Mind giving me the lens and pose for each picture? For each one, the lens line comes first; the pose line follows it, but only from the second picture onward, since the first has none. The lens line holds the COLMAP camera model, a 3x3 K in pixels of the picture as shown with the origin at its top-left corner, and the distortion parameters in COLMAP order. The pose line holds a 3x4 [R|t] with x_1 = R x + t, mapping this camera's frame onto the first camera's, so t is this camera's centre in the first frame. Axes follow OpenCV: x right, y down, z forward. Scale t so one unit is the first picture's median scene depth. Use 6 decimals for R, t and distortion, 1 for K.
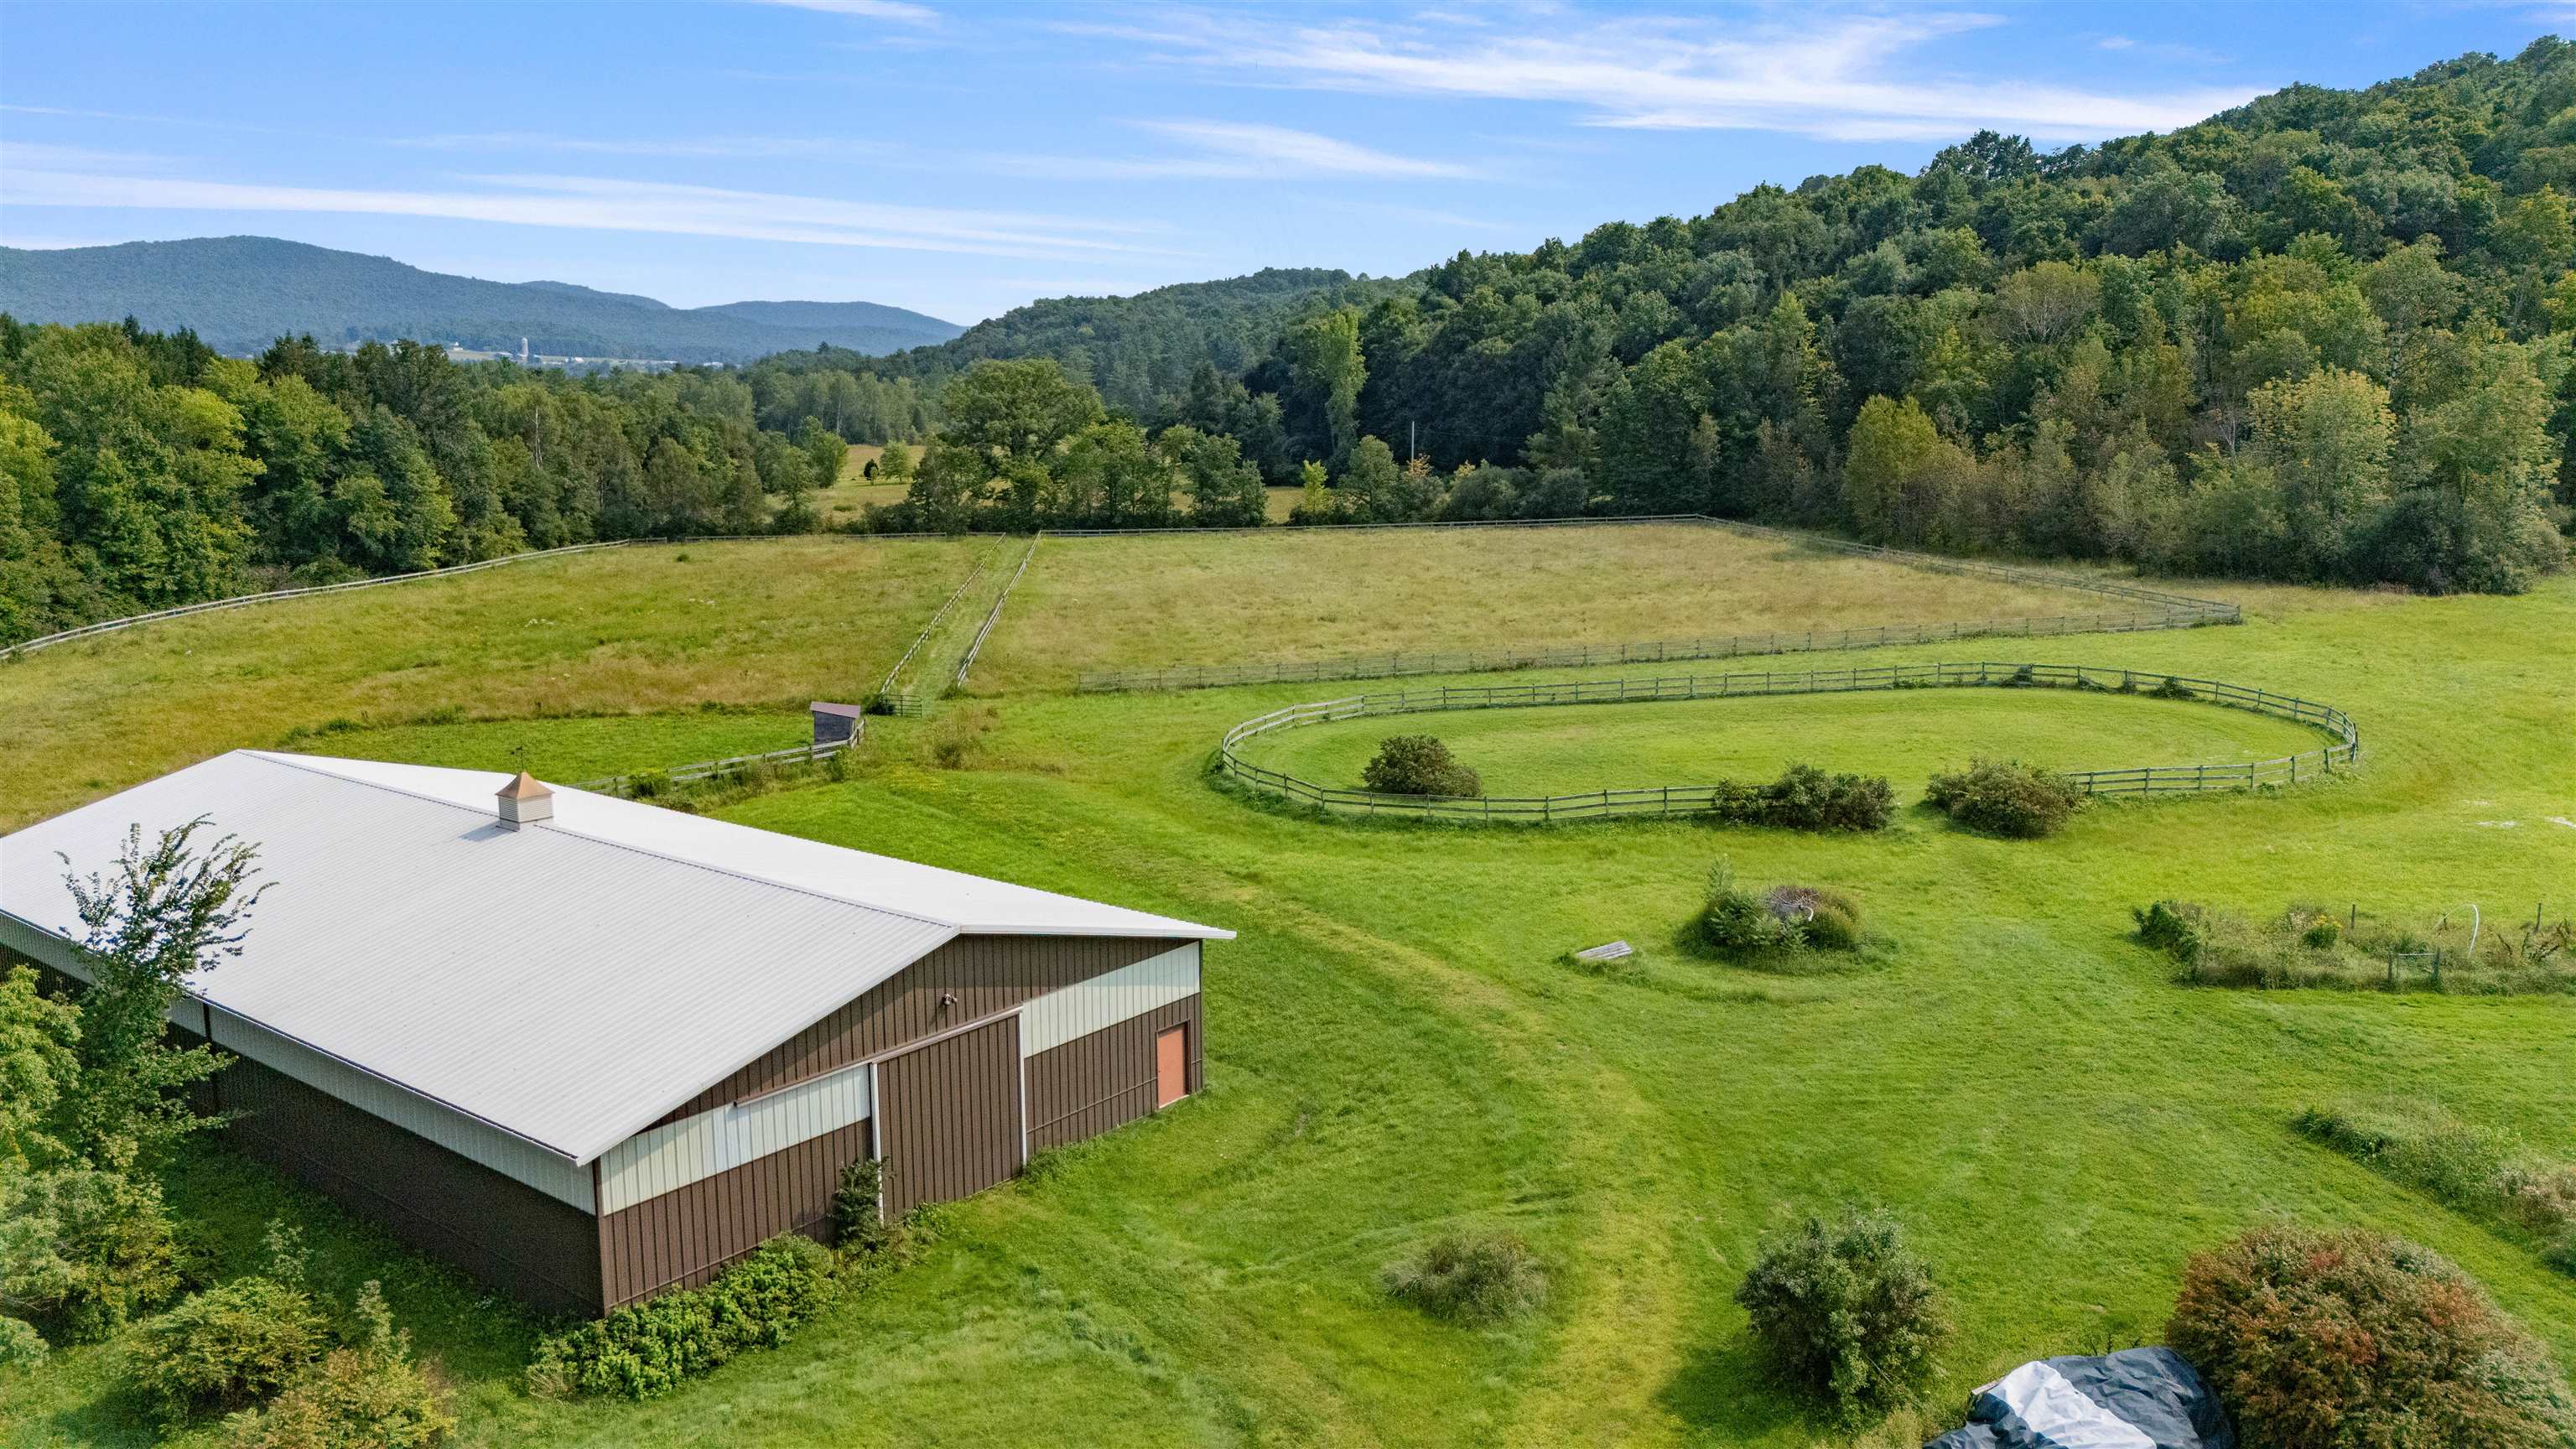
lens RADIAL K [[1883.1, 0, 1292.8], [0, 1883.1, 729.6], [0, 0, 1]] dist [0.085464, -0.096839]
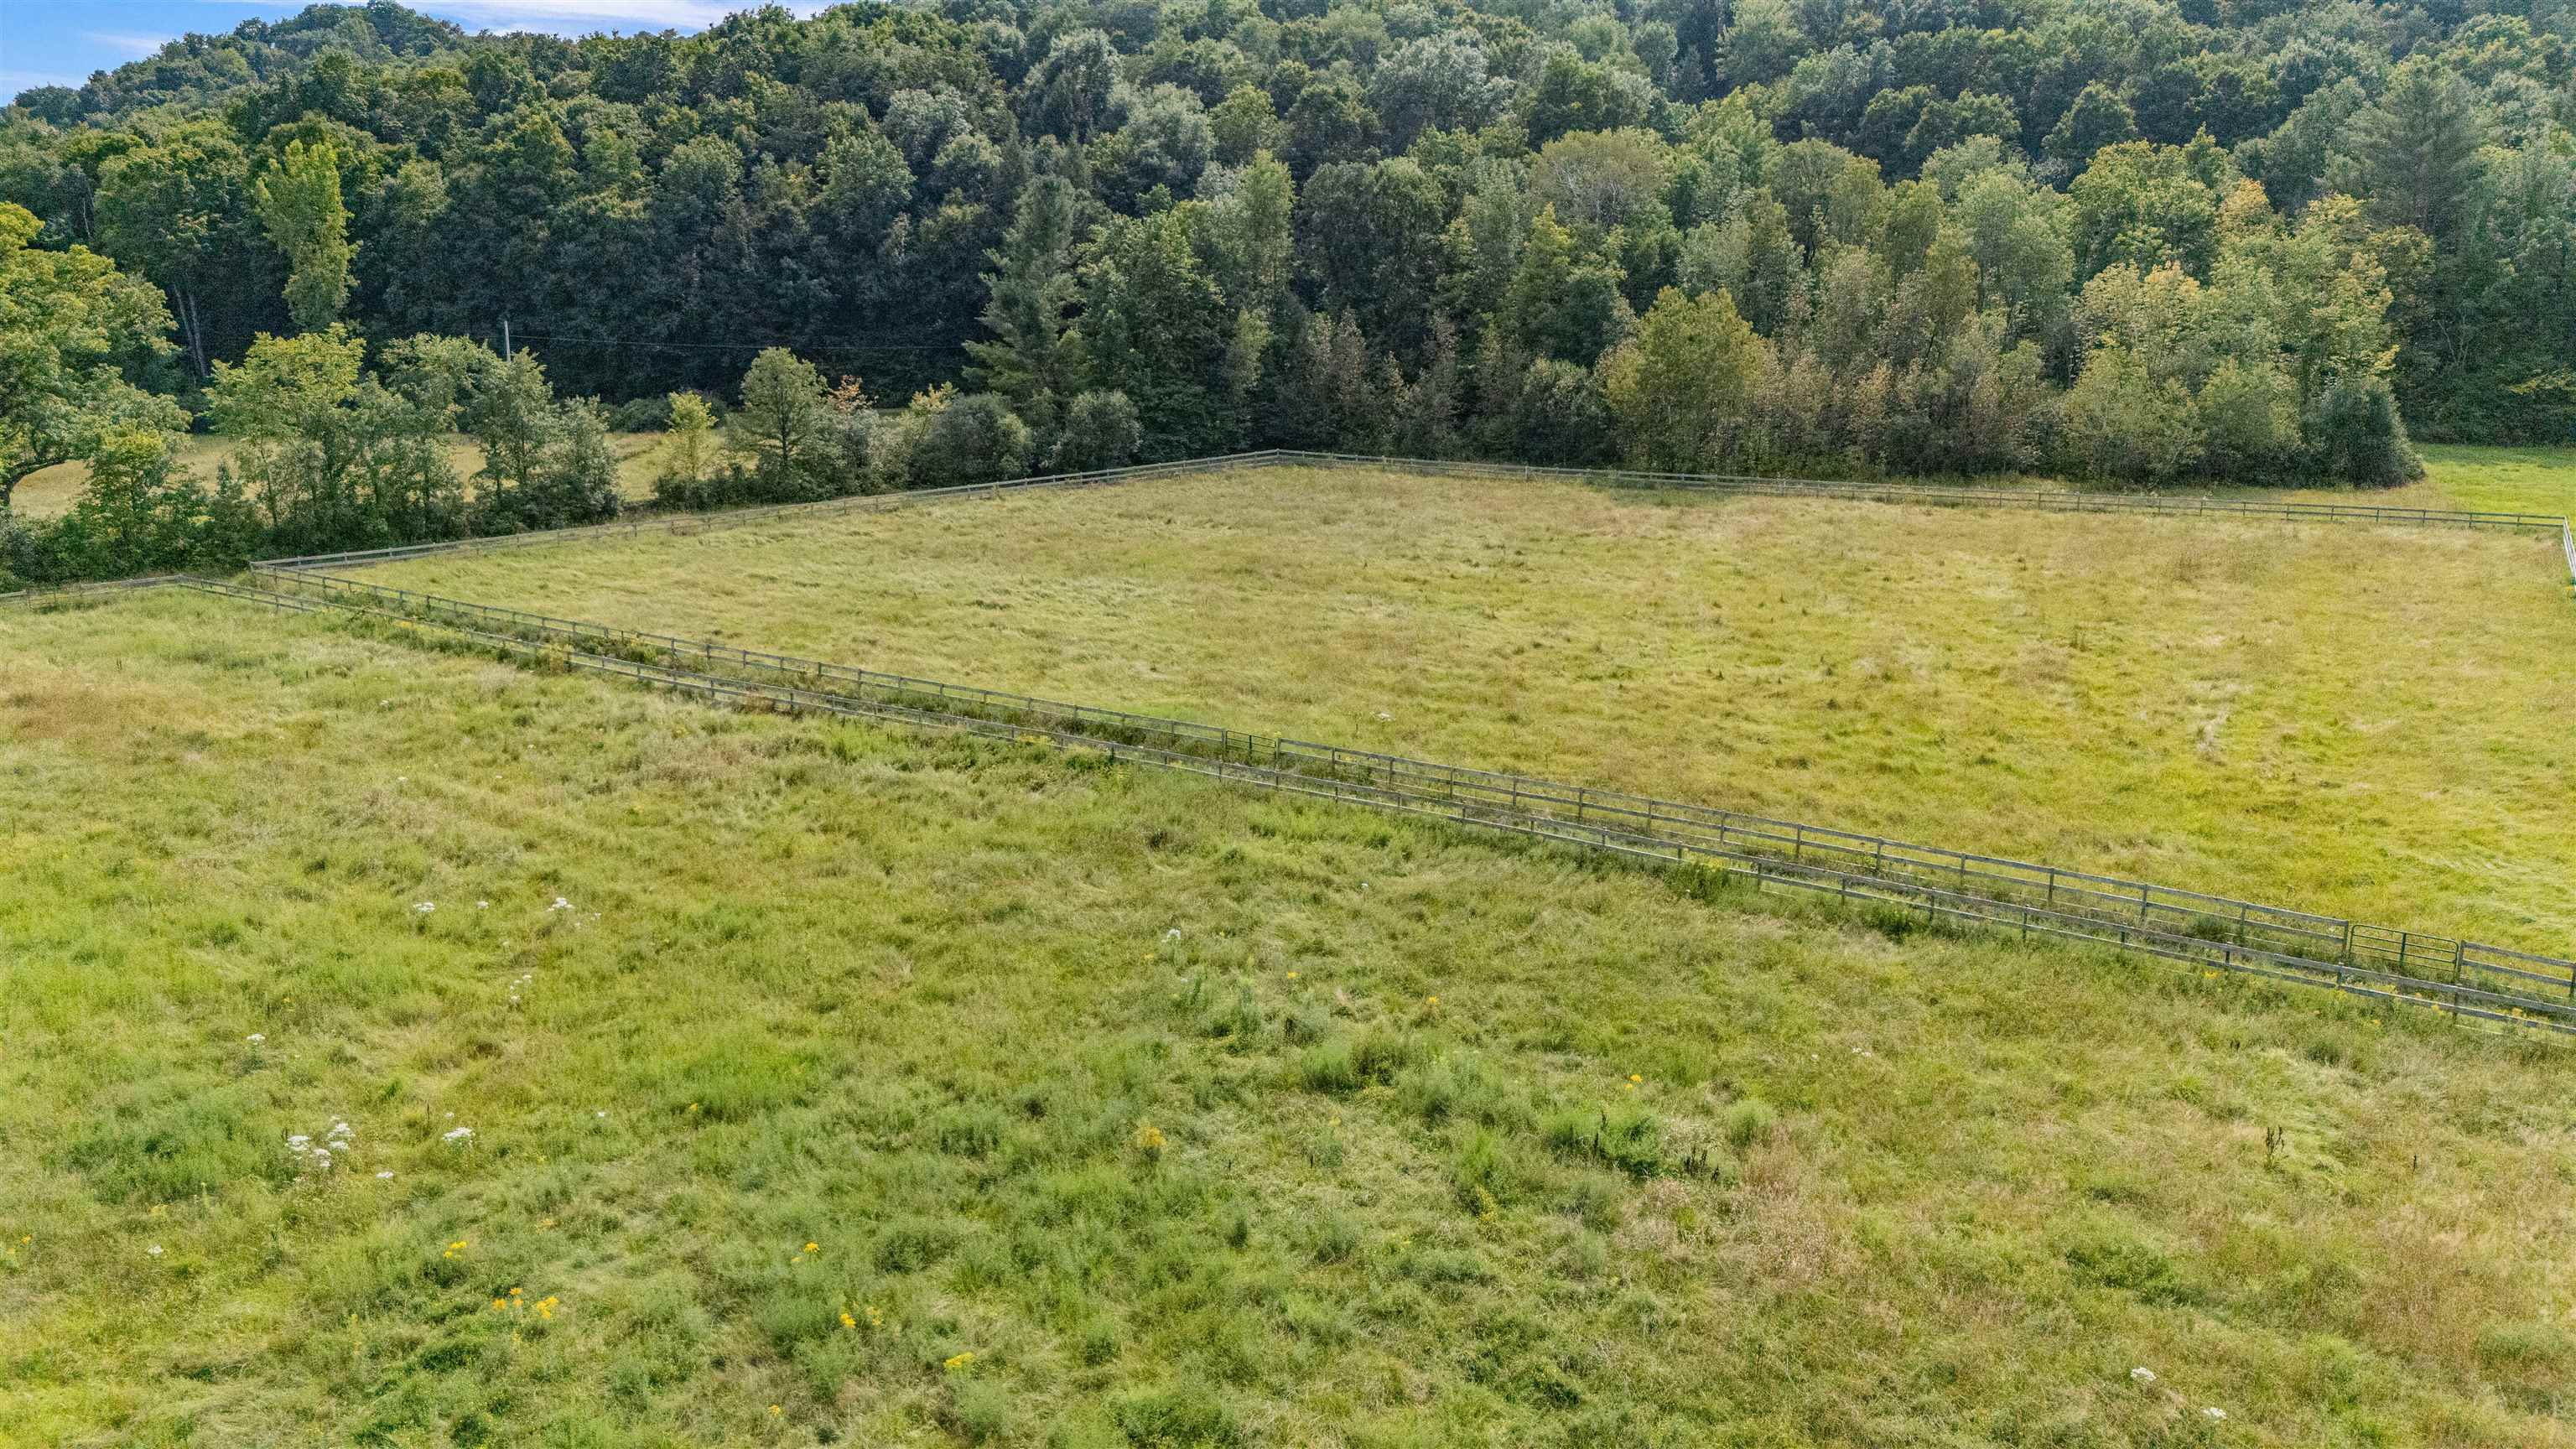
lens RADIAL K [[1895.3, 0, 1294.7], [0, 1895.3, 716.0], [0, 0, 1]] dist [0.082331, -0.090351]
pose [[0.640423, -0.169573, 0.749069, -0.449592], [0.133956, 0.985034, 0.108464, -0.113837], [-0.756250, 0.030879, 0.653553, 0.642956]]
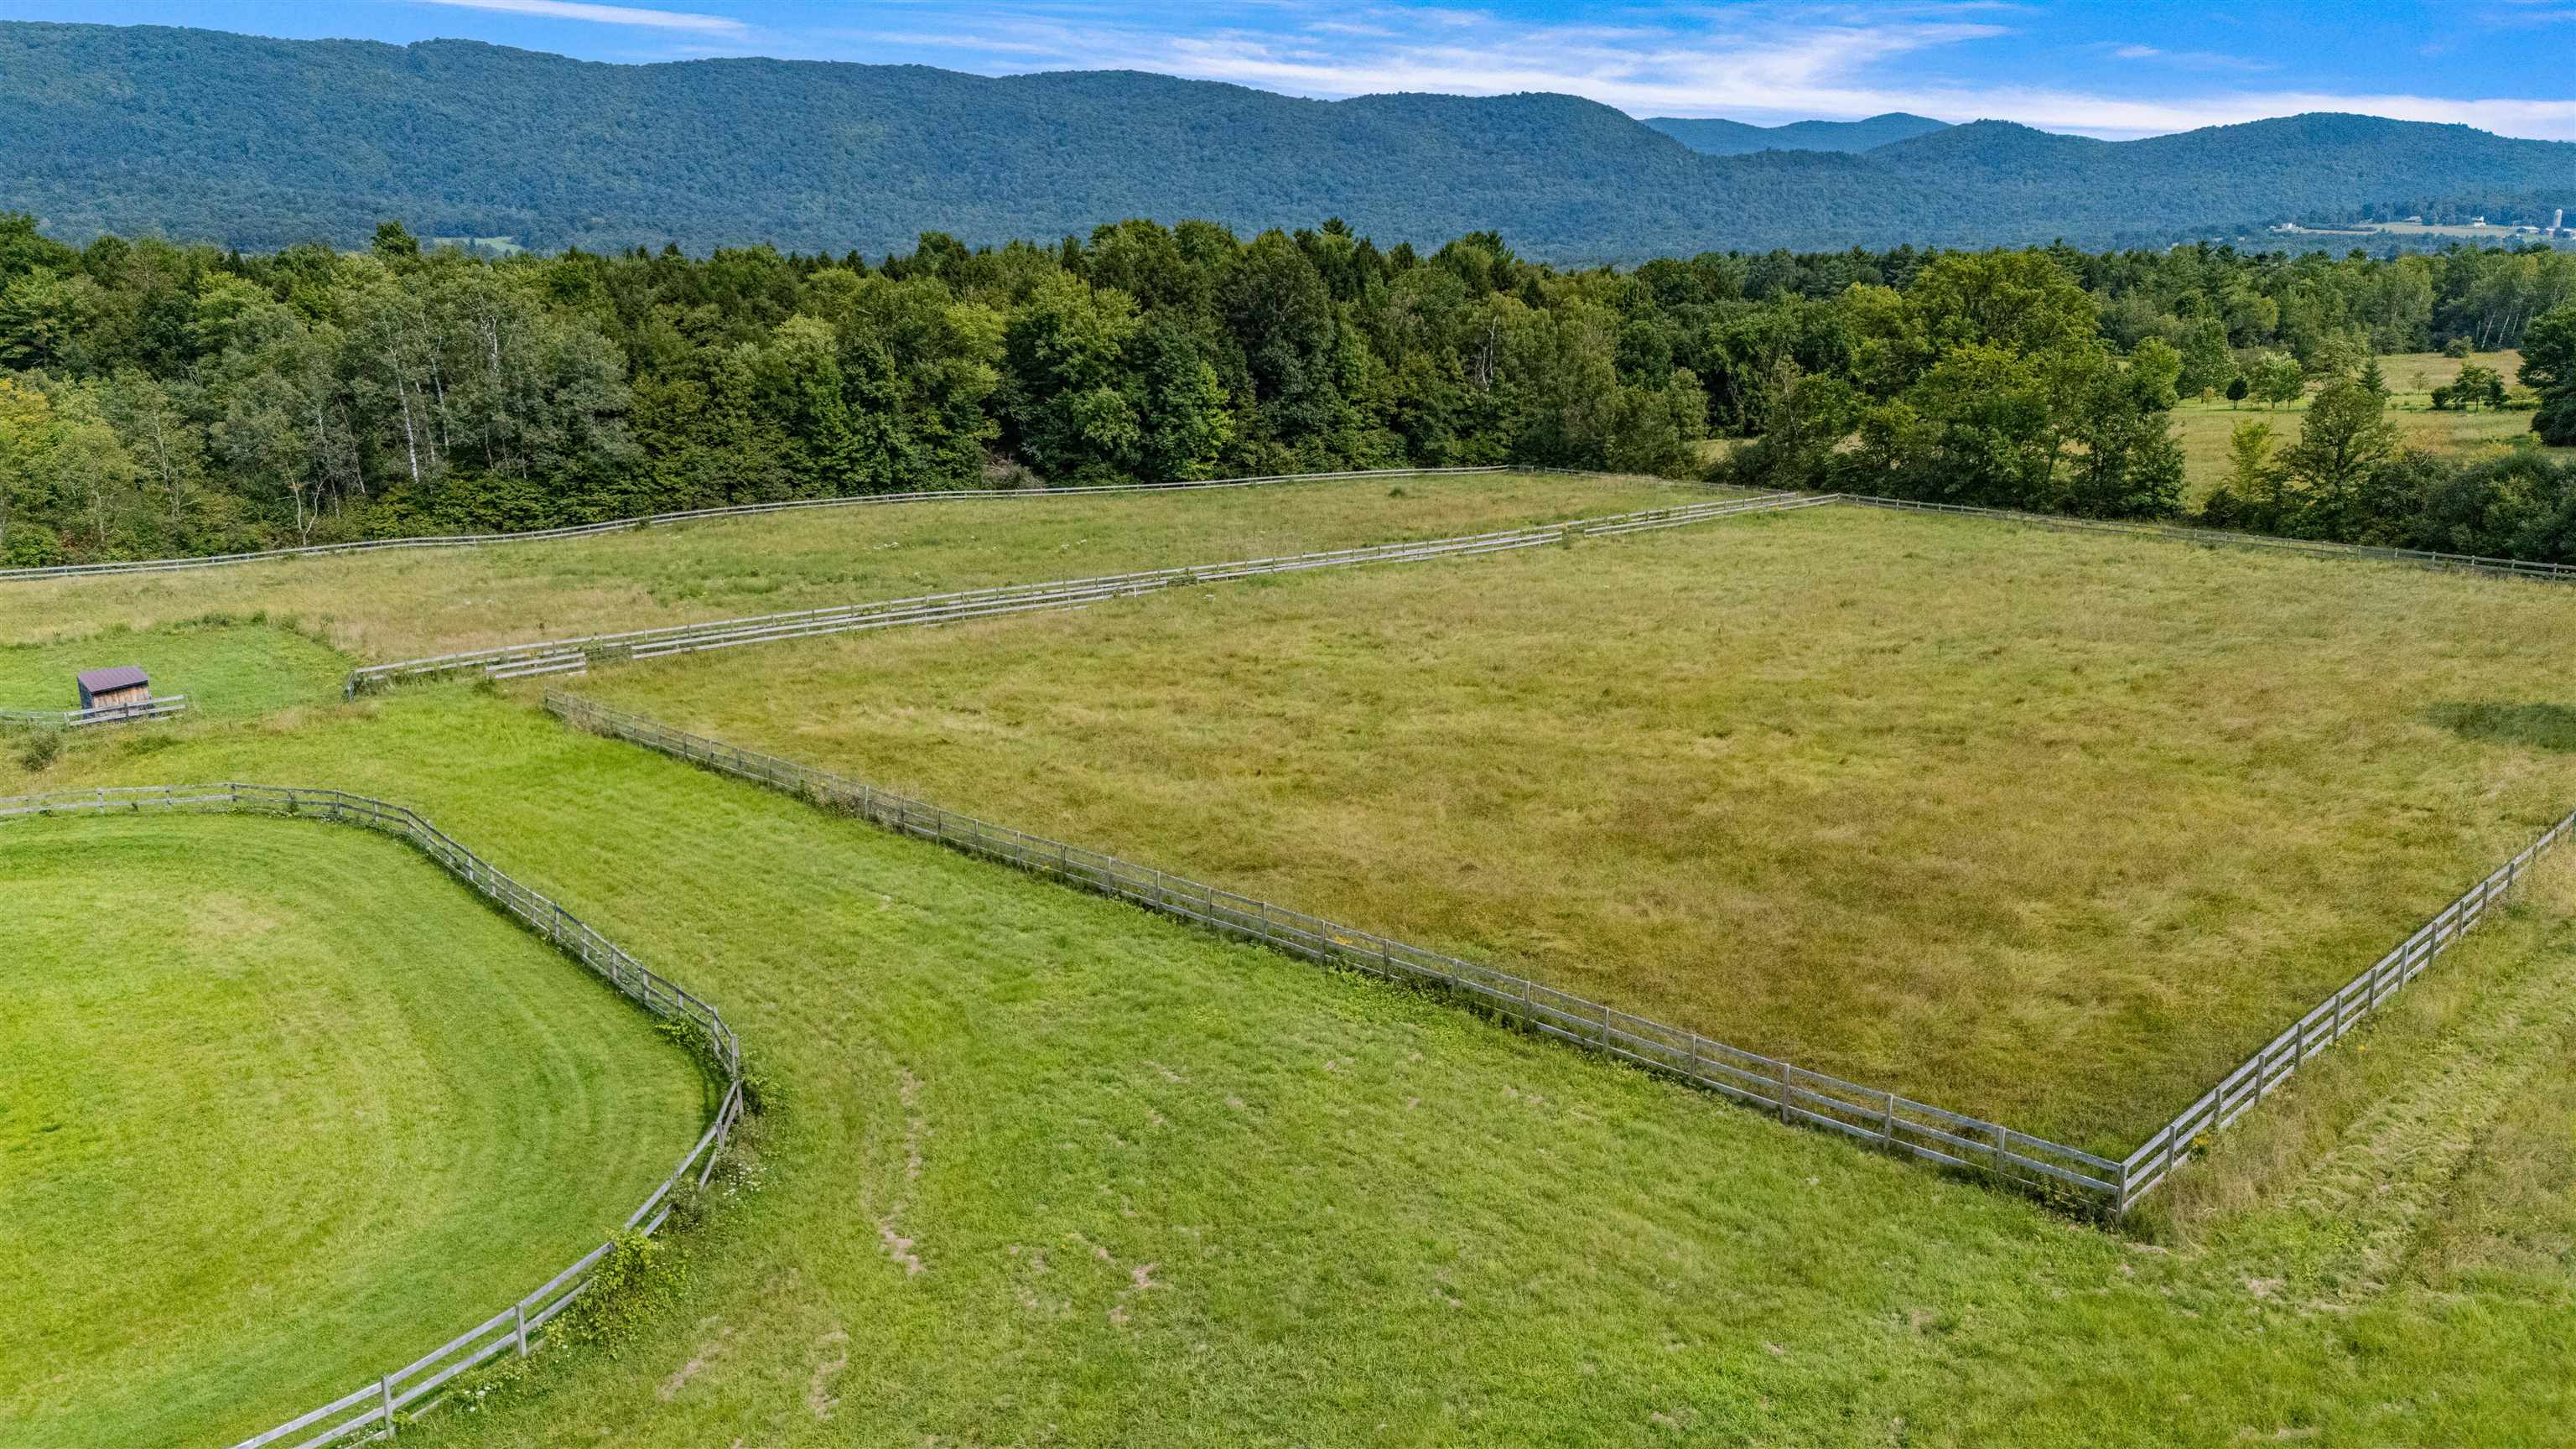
lens RADIAL K [[1883.1, 0, 1292.8], [0, 1883.1, 729.6], [0, 0, 1]] dist [0.085464, -0.096839]
pose [[0.554815, 0.193076, -0.809260, 0.483891], [-0.144612, 0.980273, 0.134733, -0.112871], [0.819309, 0.042277, 0.571791, 0.547627]]
